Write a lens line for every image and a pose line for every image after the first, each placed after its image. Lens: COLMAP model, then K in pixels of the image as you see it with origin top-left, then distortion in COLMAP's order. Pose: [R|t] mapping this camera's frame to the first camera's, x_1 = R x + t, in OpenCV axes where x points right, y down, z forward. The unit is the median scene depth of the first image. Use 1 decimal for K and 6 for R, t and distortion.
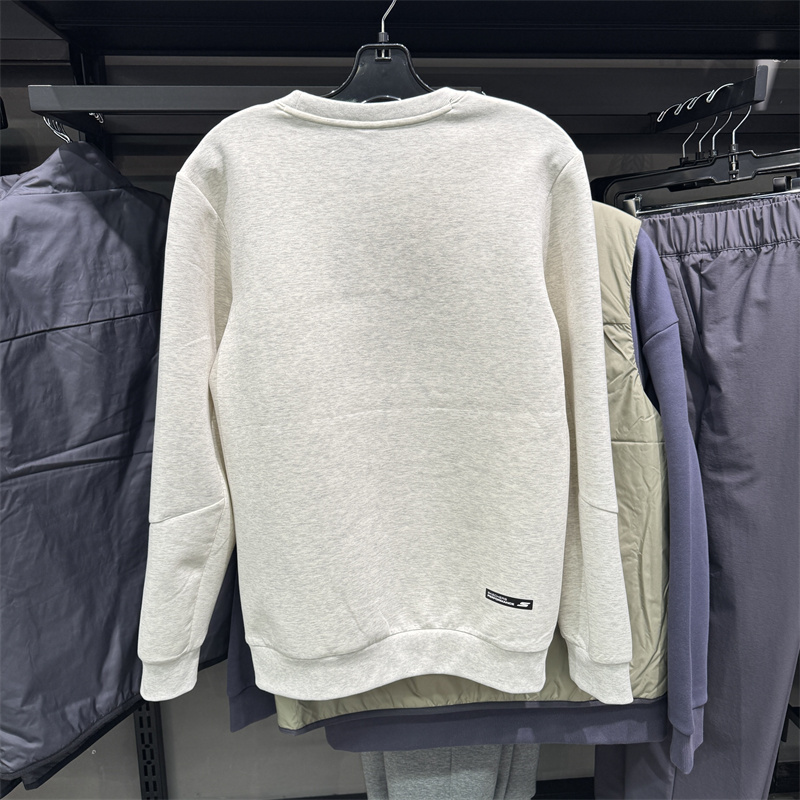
lens RADIAL K [[689.3, 0, 400.0], [0, 689.3, 400.0], [0, 0, 1]] dist [-0.081426, 0.001526]
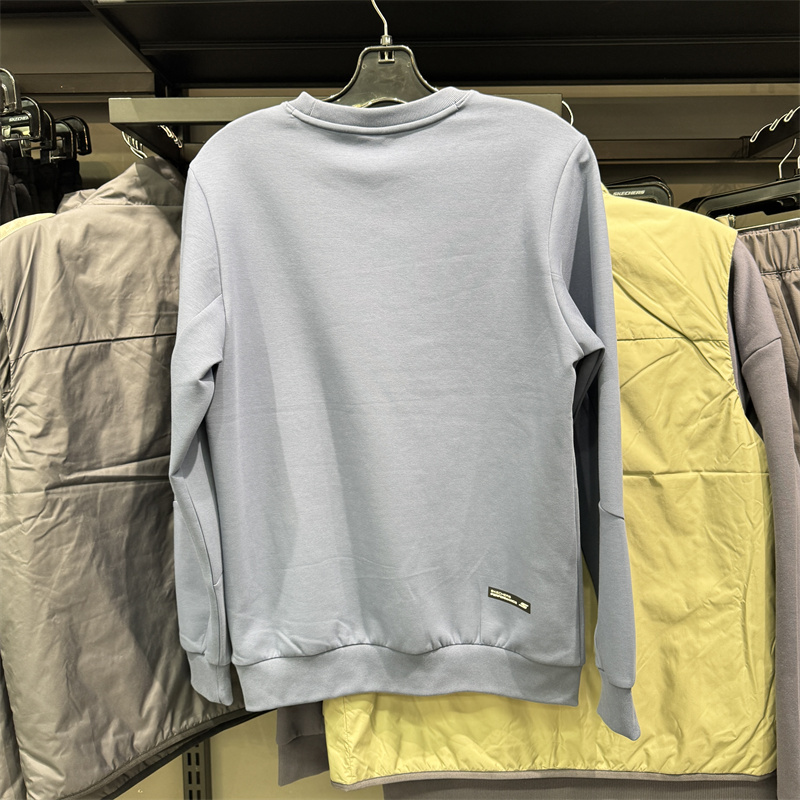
lens RADIAL K [[689.3, 0, 400.0], [0, 689.3, 400.0], [0, 0, 1]] dist [-0.081426, 0.001526]
pose [[0.993759, 0.016670, -0.110293, 0.004686], [-0.028731, 0.993661, -0.108688, 0.078793], [0.107782, 0.111179, 0.987938, 0.075510]]
